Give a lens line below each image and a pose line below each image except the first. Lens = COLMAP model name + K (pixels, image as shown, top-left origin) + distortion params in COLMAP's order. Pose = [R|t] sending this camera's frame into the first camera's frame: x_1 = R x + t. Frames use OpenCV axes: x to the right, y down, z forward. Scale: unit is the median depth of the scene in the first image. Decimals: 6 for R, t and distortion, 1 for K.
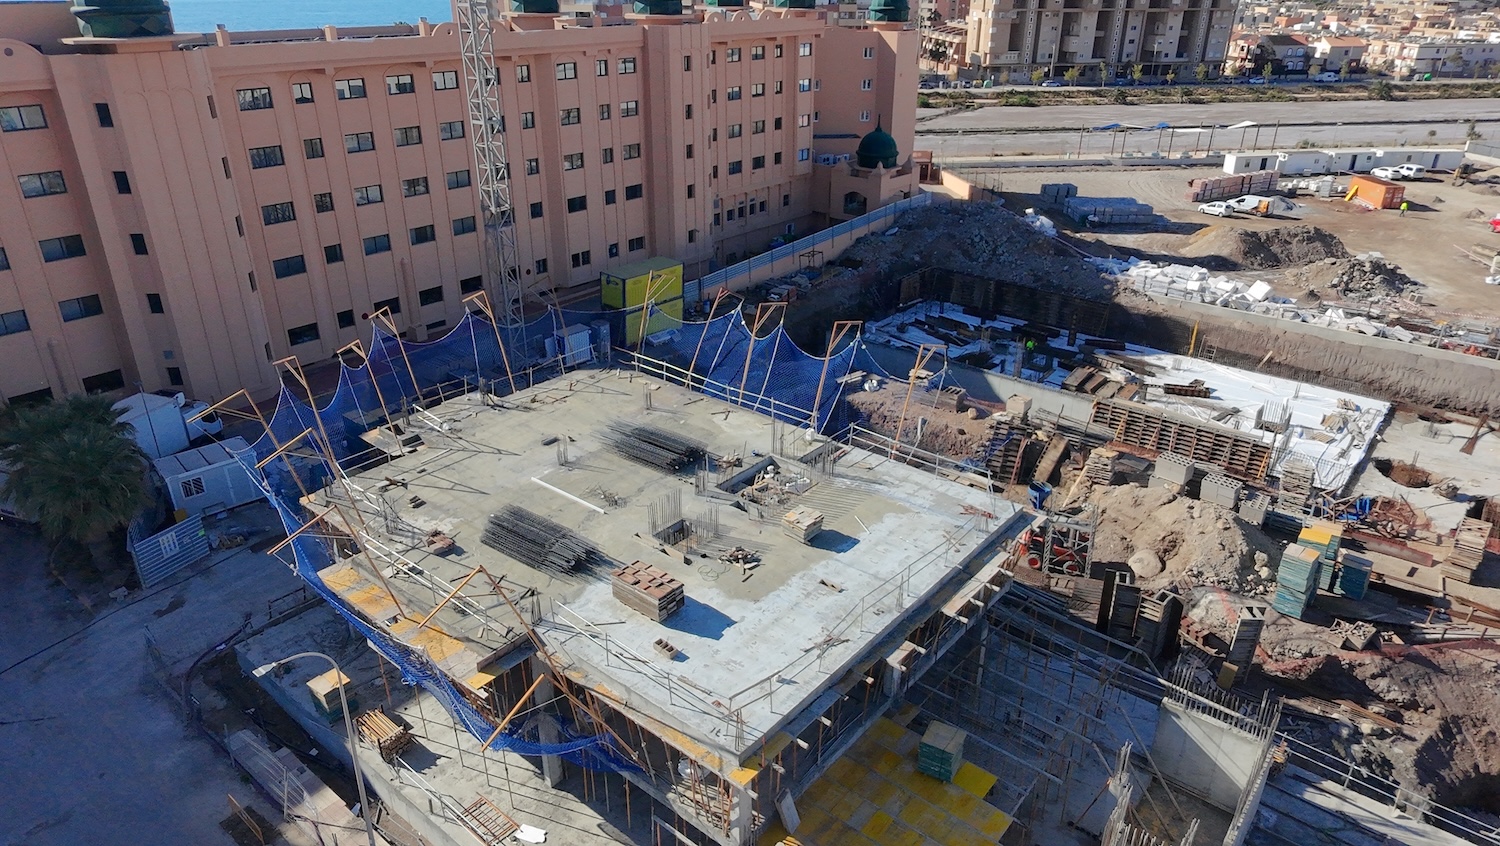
lens RADIAL K [[976.4, 0, 750.0], [0, 976.4, 423.0], [0, 0, 1]] dist [0.005680, 0.001647]
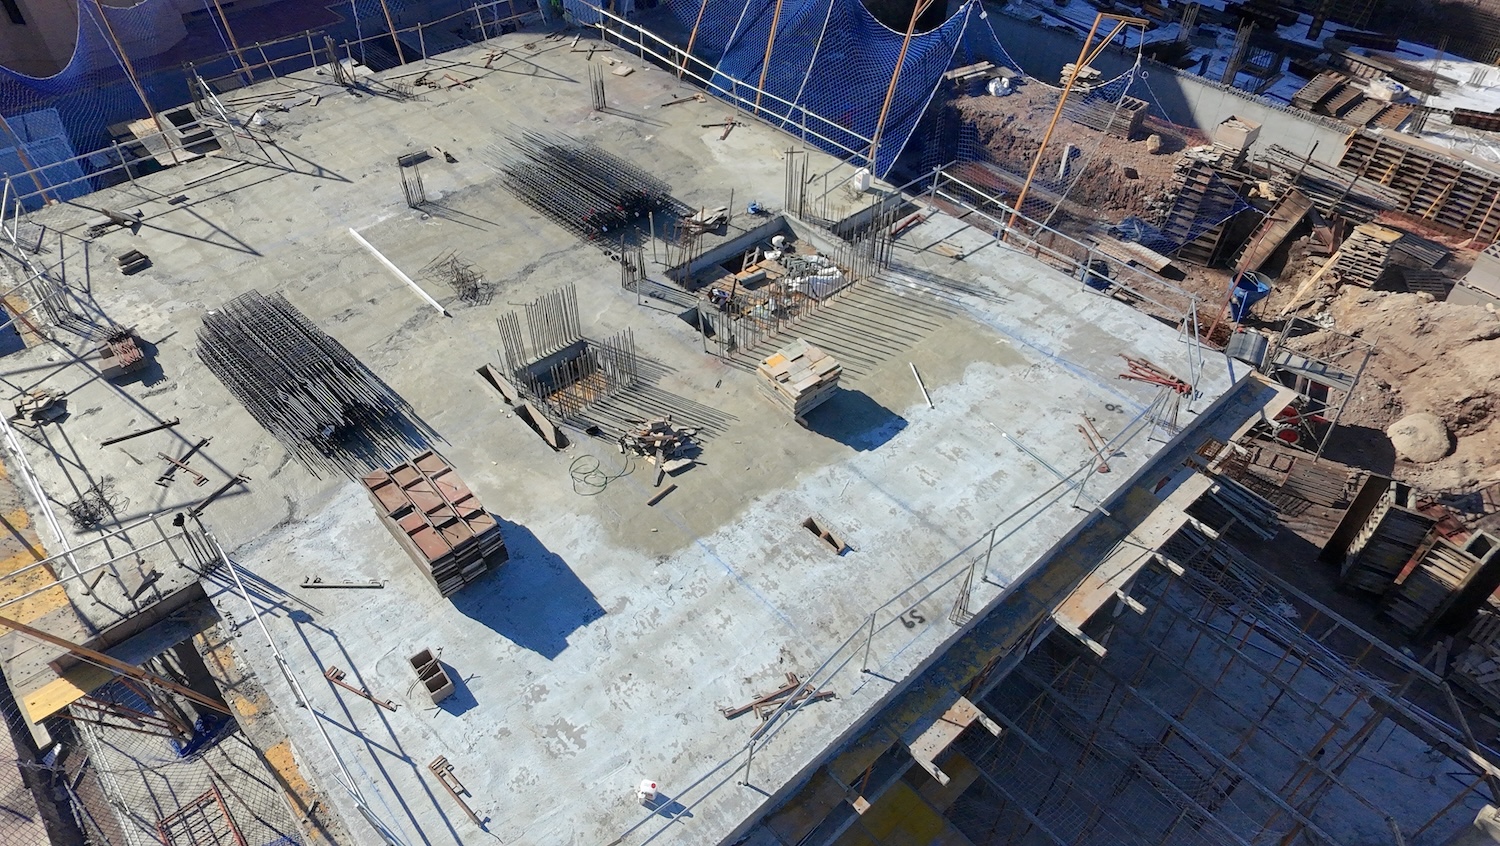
lens RADIAL K [[976.4, 0, 750.0], [0, 976.4, 423.0], [0, 0, 1]] dist [0.005680, 0.001647]
pose [[0.990097, 0.097355, -0.101147, 0.067534], [-0.061491, 0.948433, 0.310956, -0.025210], [0.126204, -0.301657, 0.945027, 0.420127]]
